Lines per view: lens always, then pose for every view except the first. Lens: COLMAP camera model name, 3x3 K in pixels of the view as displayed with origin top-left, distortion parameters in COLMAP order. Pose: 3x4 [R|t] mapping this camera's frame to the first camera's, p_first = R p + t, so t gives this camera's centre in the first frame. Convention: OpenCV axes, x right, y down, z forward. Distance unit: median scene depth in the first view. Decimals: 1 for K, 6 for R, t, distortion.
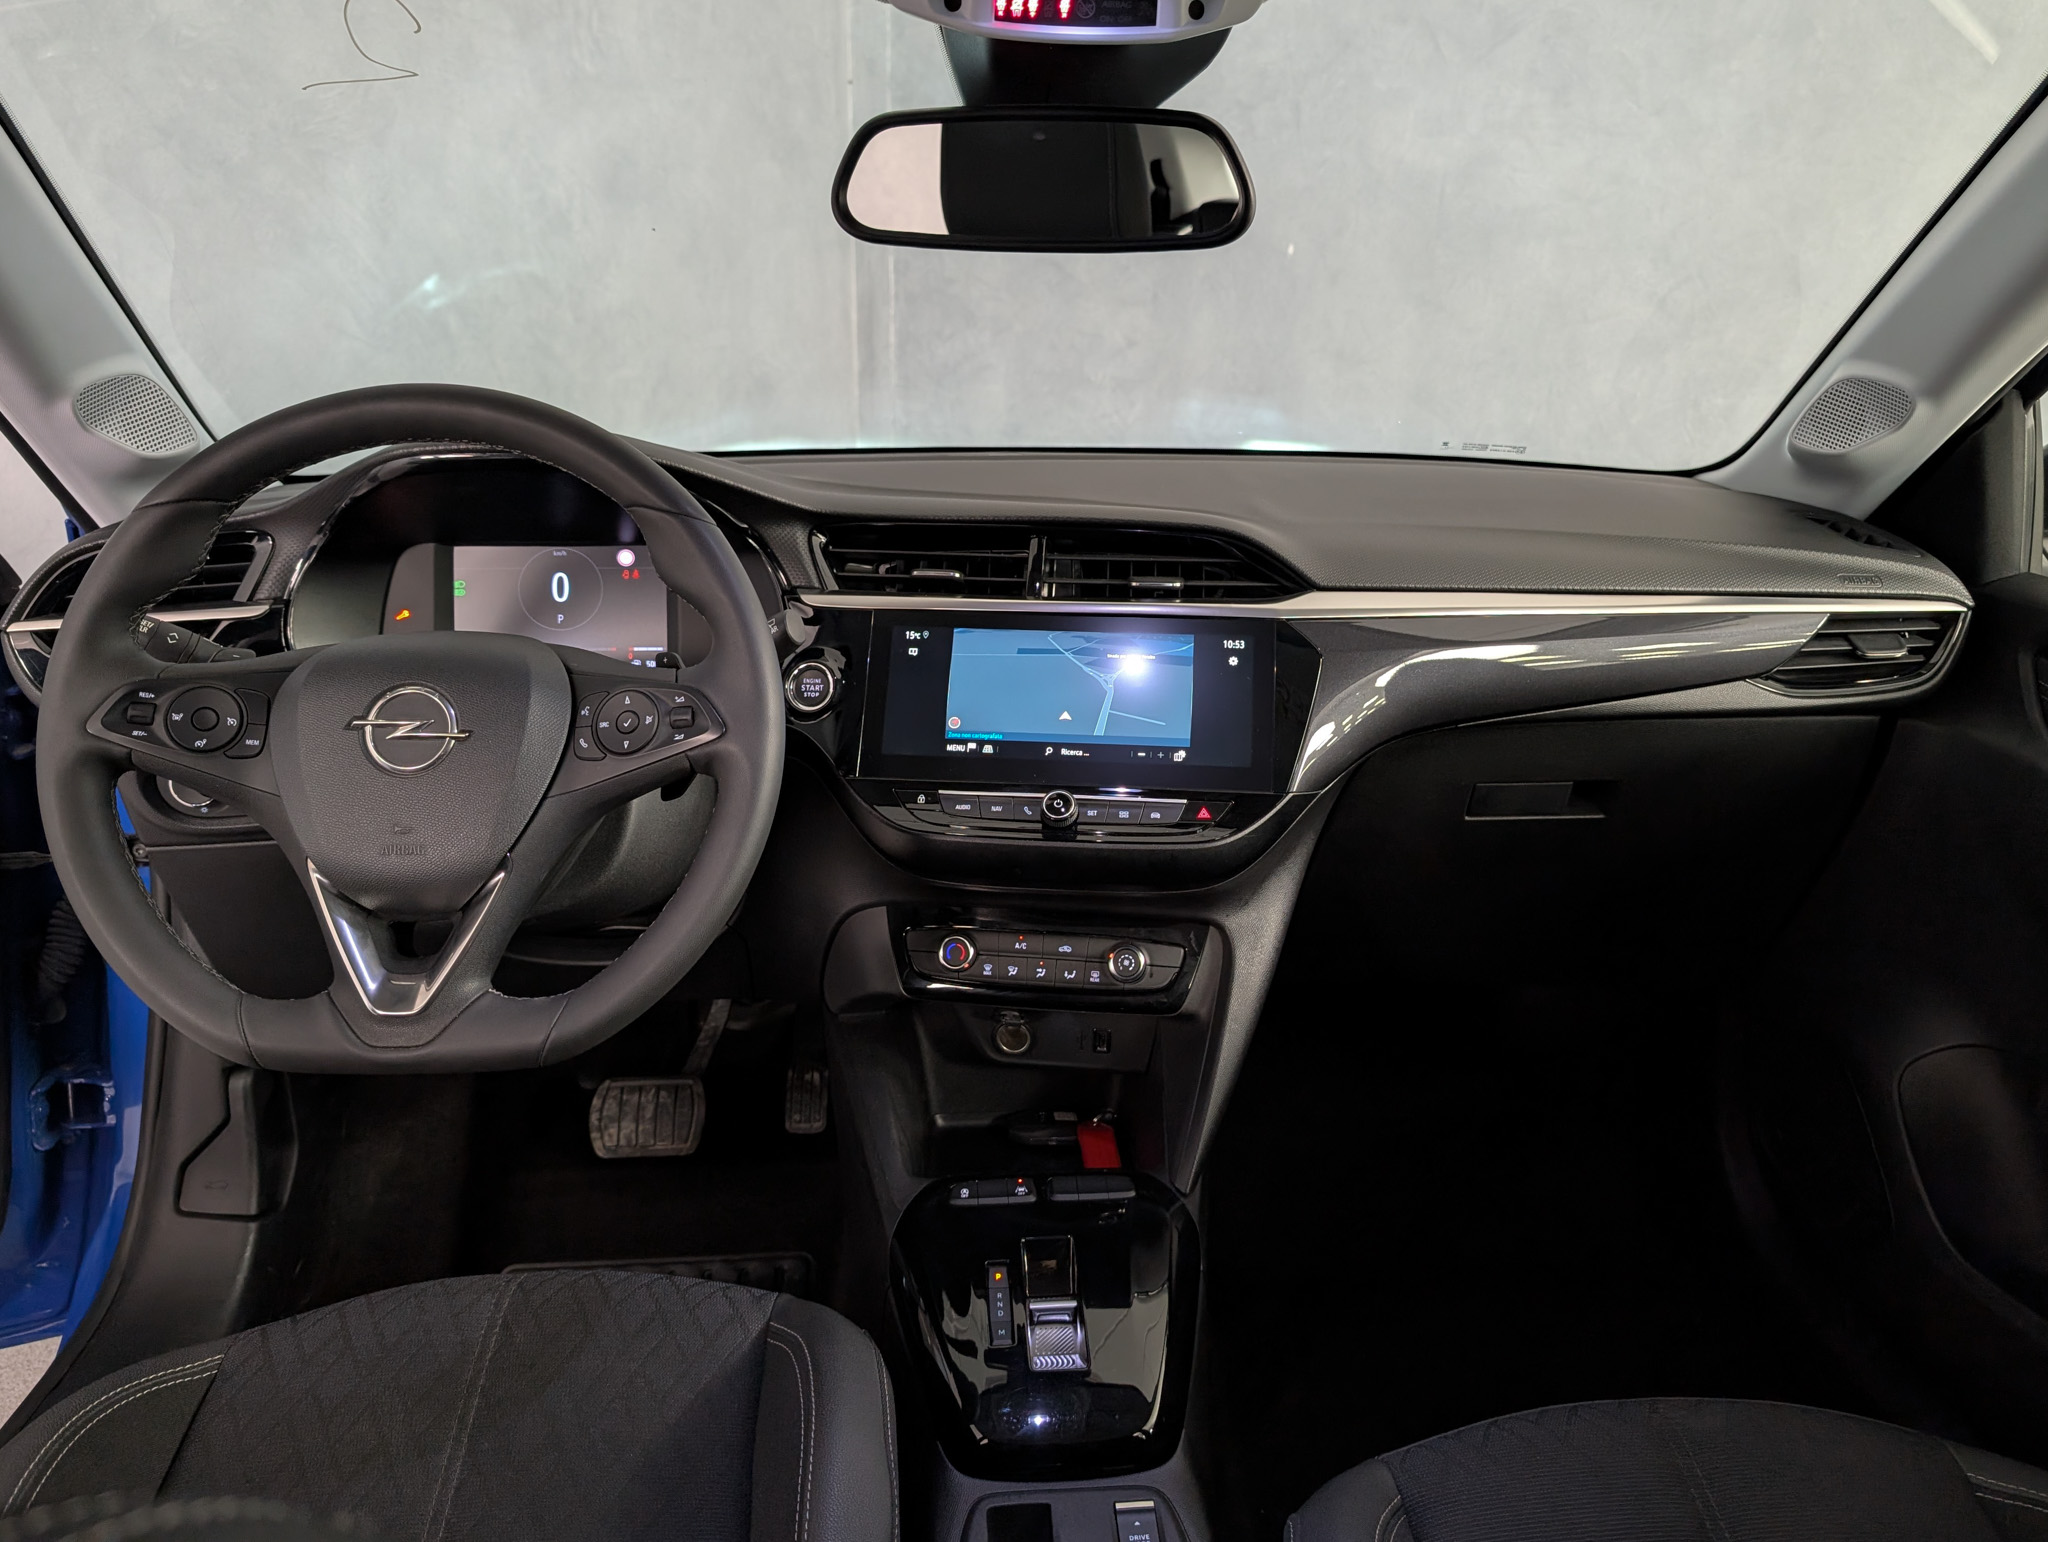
lens RADIAL K [[1565.6, 0, 1058.8], [0, 1565.6, 723.2], [0, 0, 1]] dist [0.022849, -0.030264]
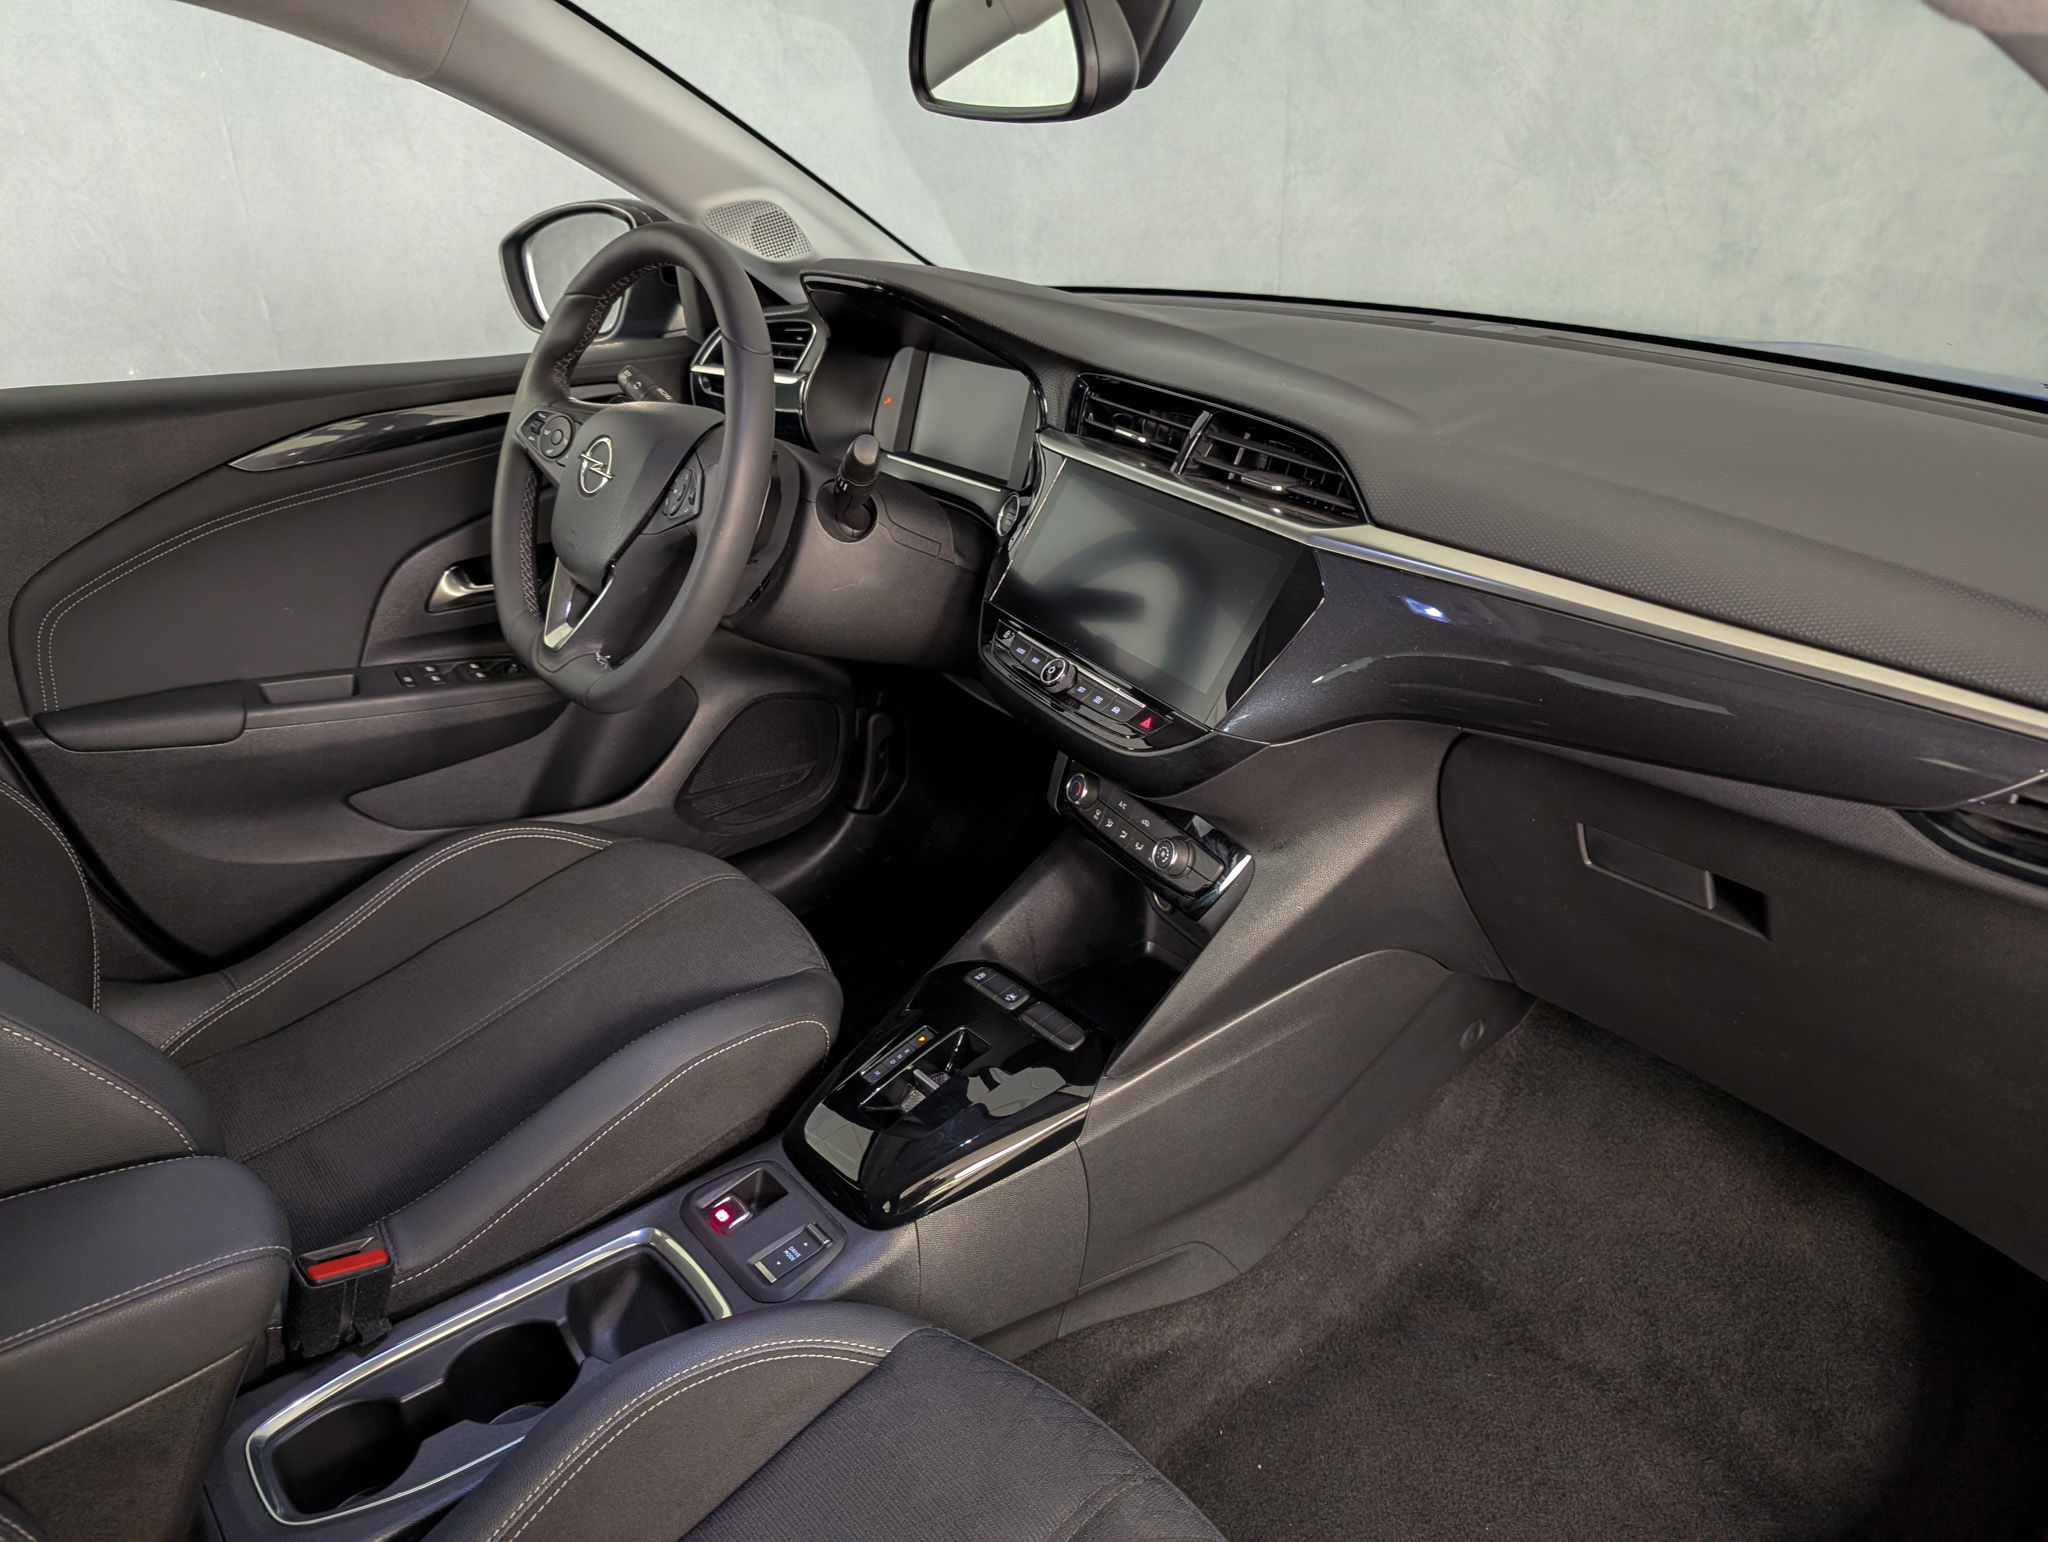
lens RADIAL K [[1431.7, 0, 1012.6], [0, 1431.7, 787.8], [0, 0, 1]] dist [0.024529, 0.000356]
pose [[0.567301, 0.346765, -0.746943, 0.677345], [-0.210225, 0.937952, 0.275774, -0.123602], [0.796225, 0.000579, 0.605000, 0.374271]]
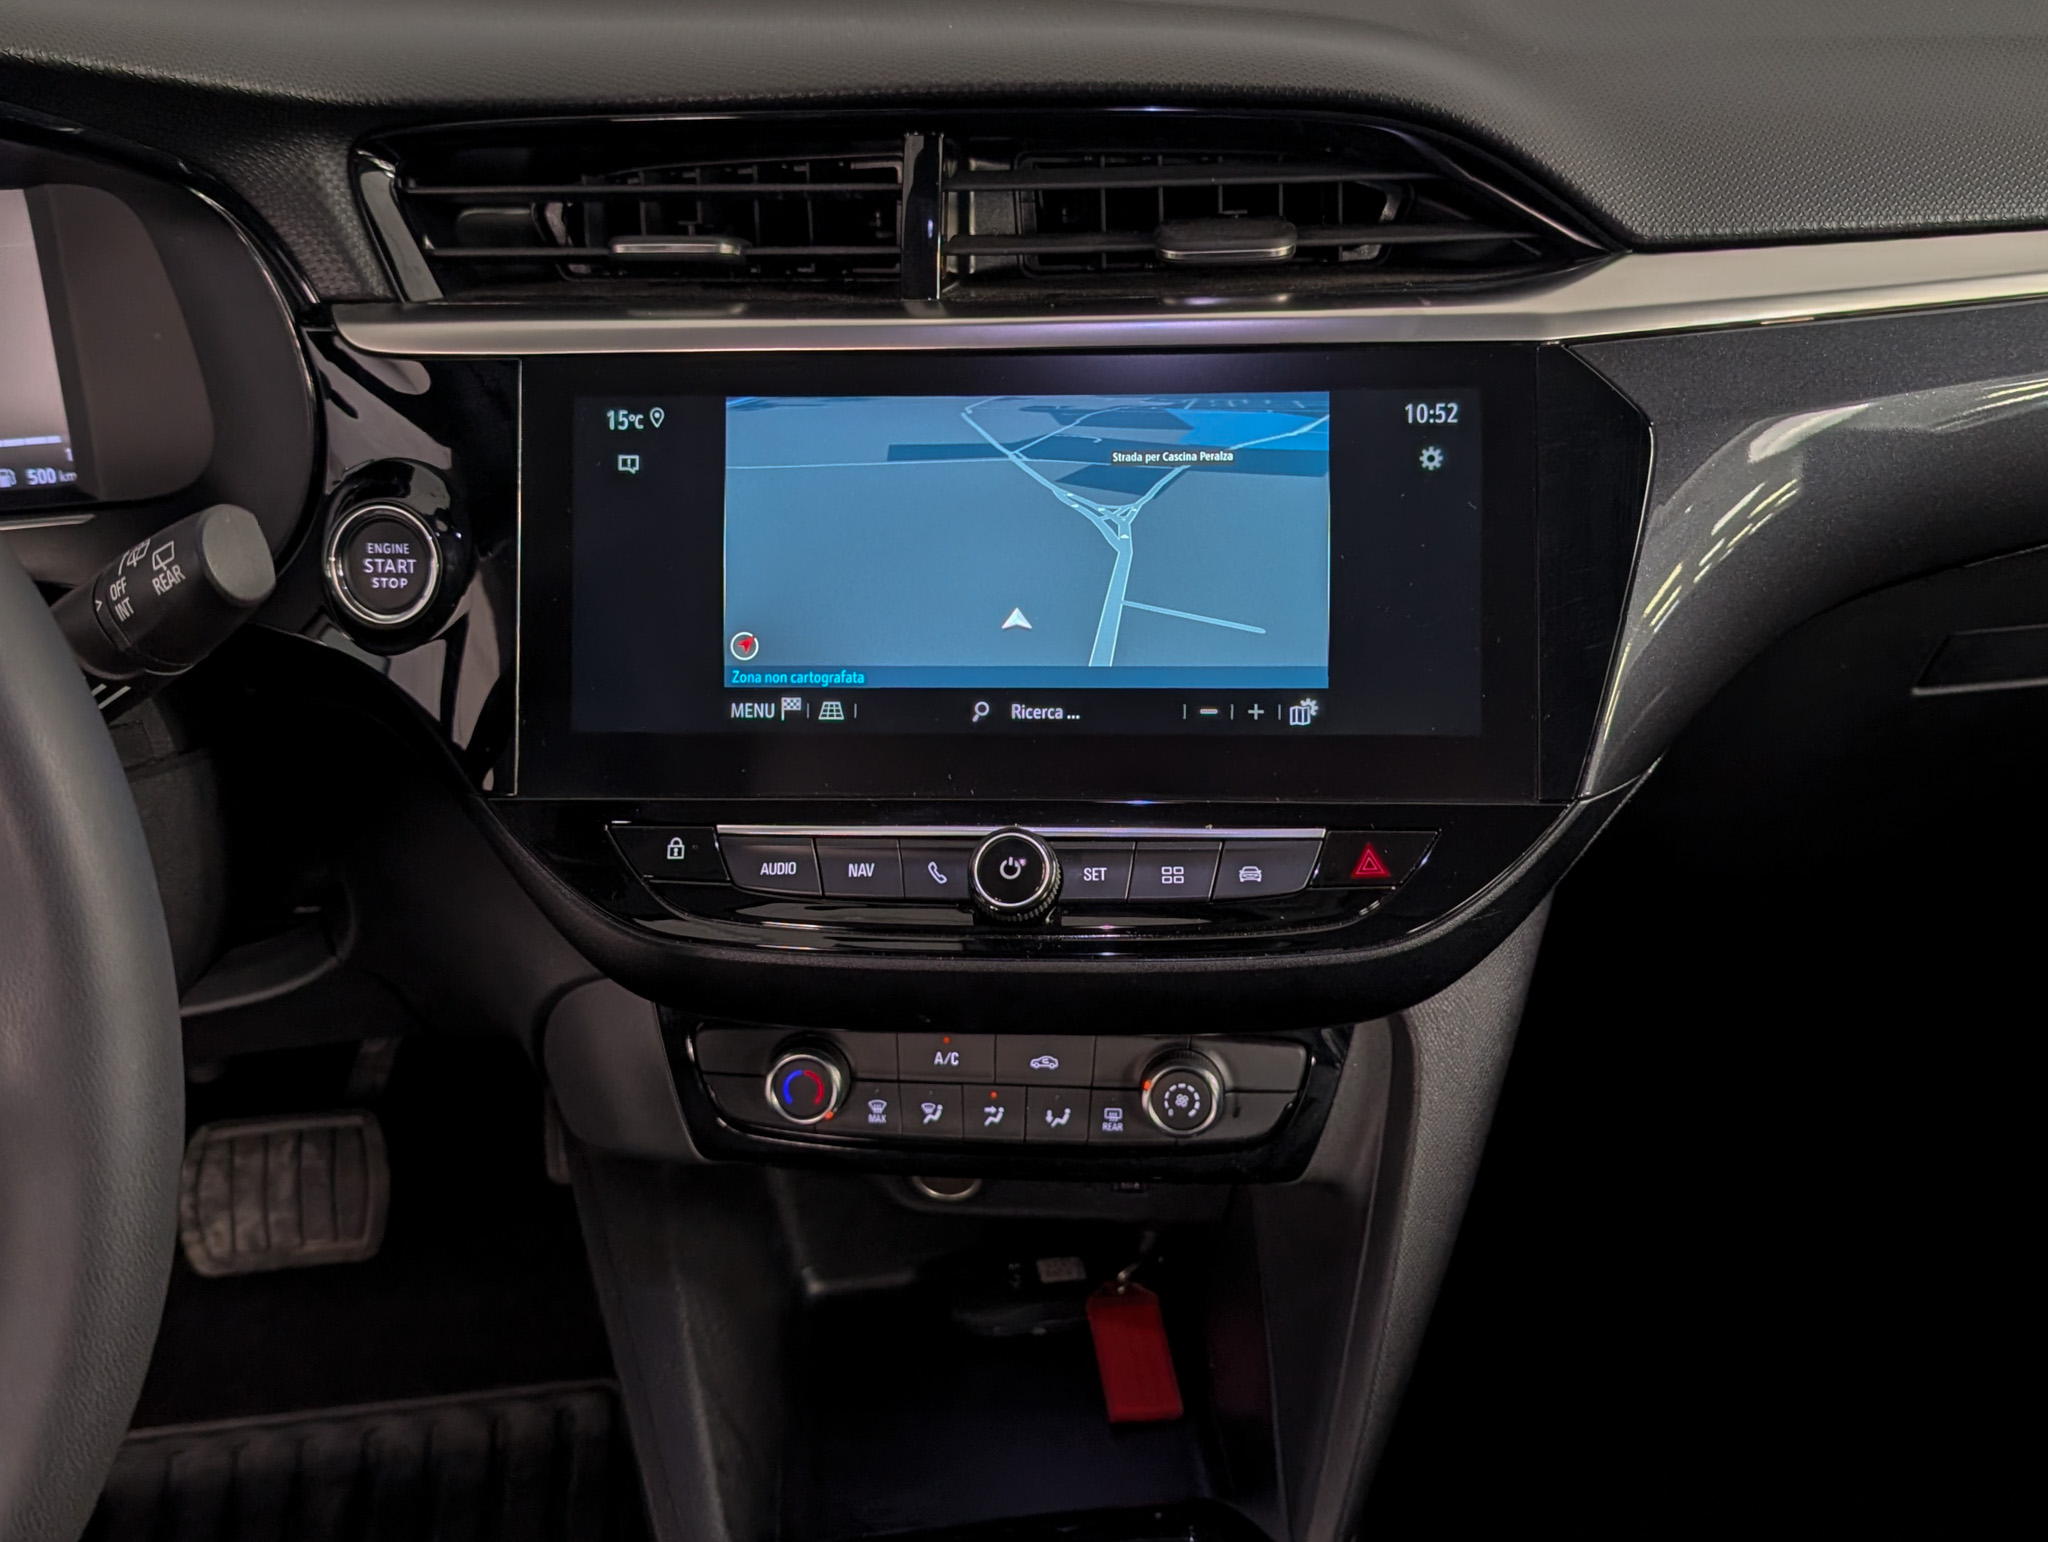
lens RADIAL K [[2186.0, 0, 1025.8], [0, 2186.0, 725.8], [0, 0, 1]] dist [-0.010083, 0.000000]
pose [[0.998549, -0.052234, -0.013122, 0.012296], [0.053801, 0.956302, 0.287388, -0.136502], [-0.002462, -0.287677, 0.957724, 0.439885]]
